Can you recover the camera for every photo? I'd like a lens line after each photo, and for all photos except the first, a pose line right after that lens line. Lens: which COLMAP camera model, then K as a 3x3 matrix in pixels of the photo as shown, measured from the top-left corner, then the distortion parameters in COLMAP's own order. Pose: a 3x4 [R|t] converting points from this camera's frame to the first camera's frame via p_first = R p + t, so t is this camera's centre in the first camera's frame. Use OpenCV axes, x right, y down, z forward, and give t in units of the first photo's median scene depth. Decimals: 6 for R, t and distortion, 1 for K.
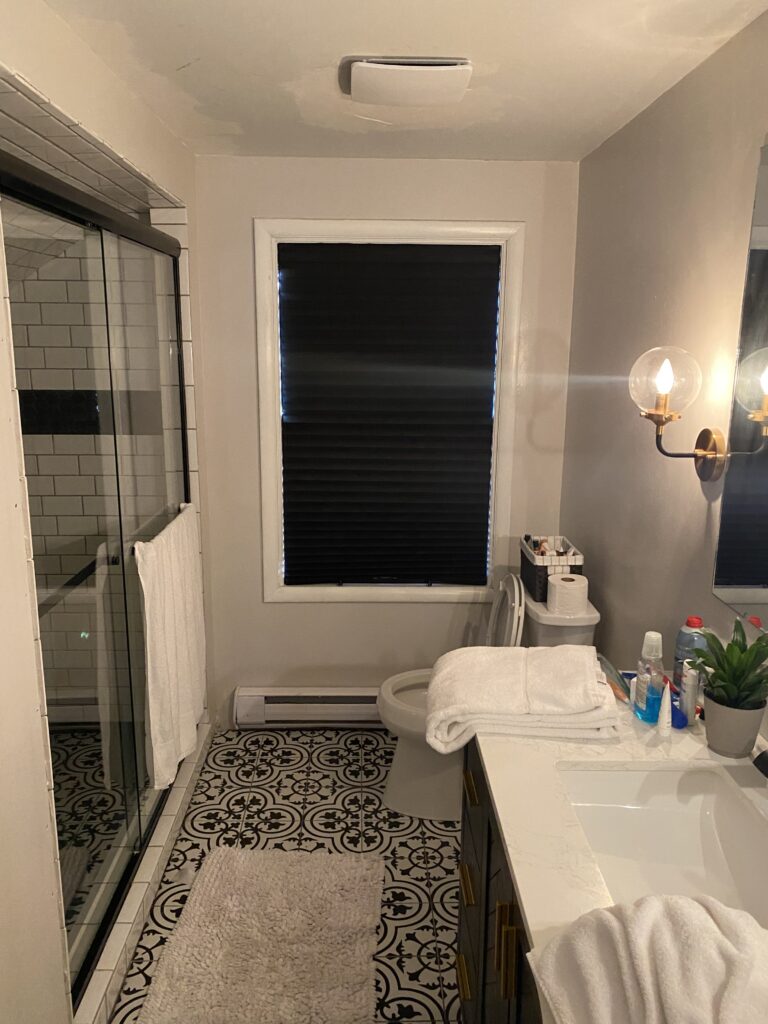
lens RADIAL K [[781.1, 0, 389.4], [0, 781.1, 507.5], [0, 0, 1]] dist [0.048549, -0.035699]
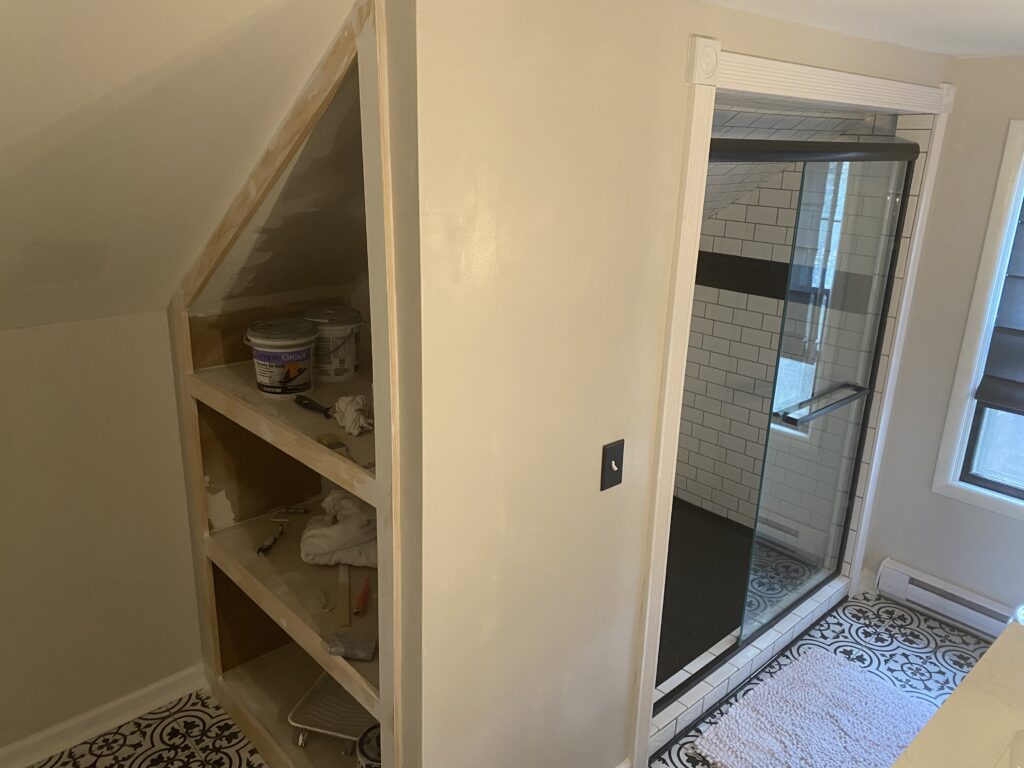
lens RADIAL K [[781.1, 0, 512.8], [0, 781.1, 386.6], [0, 0, 1]] dist [0.048549, -0.035699]
pose [[0.661376, 0.239323, -0.710849, 0.193303], [-0.180348, 0.970667, 0.159000, -0.083190], [0.728050, 0.023042, 0.685137, -0.124026]]
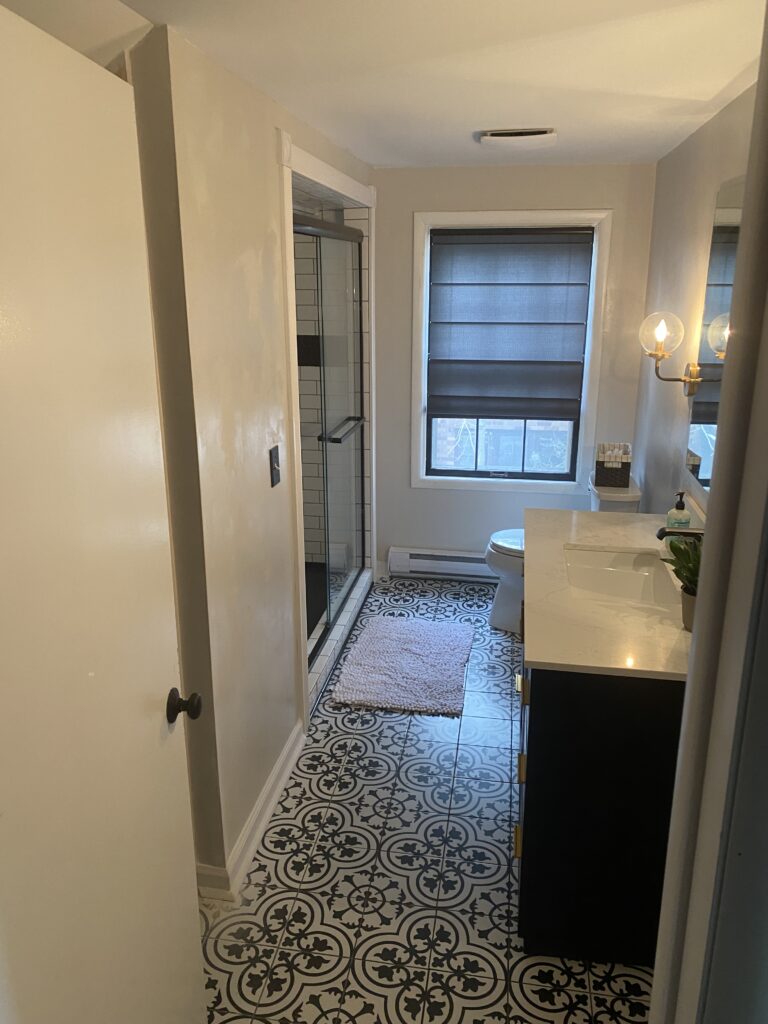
lens RADIAL K [[781.1, 0, 394.6], [0, 781.1, 506.3], [0, 0, 1]] dist [0.048549, -0.035699]
pose [[0.982711, 0.046023, -0.179335, 0.068728], [-0.032498, 0.996452, 0.077638, 0.050504], [0.182272, -0.070468, 0.980720, -0.416465]]
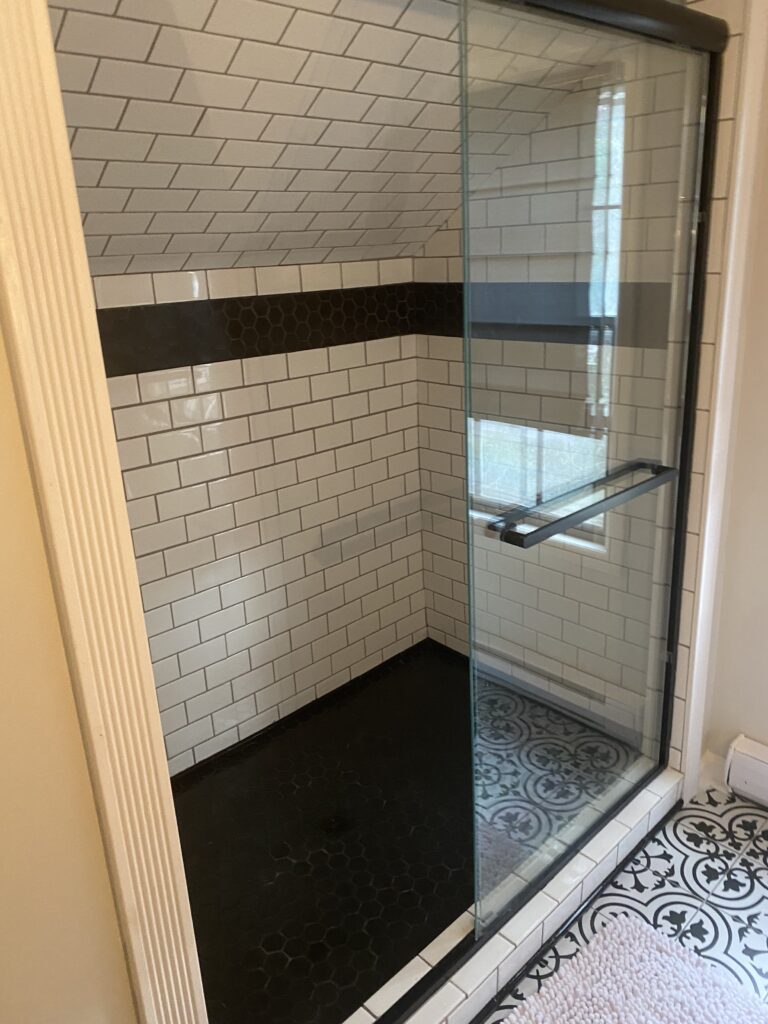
lens RADIAL K [[781.1, 0, 390.0], [0, 781.1, 502.6], [0, 0, 1]] dist [0.048549, -0.035699]
pose [[0.671149, 0.190696, -0.716376, 0.055801], [-0.102905, 0.980958, 0.164718, -0.050772], [0.734146, -0.036831, 0.677992, 0.359881]]
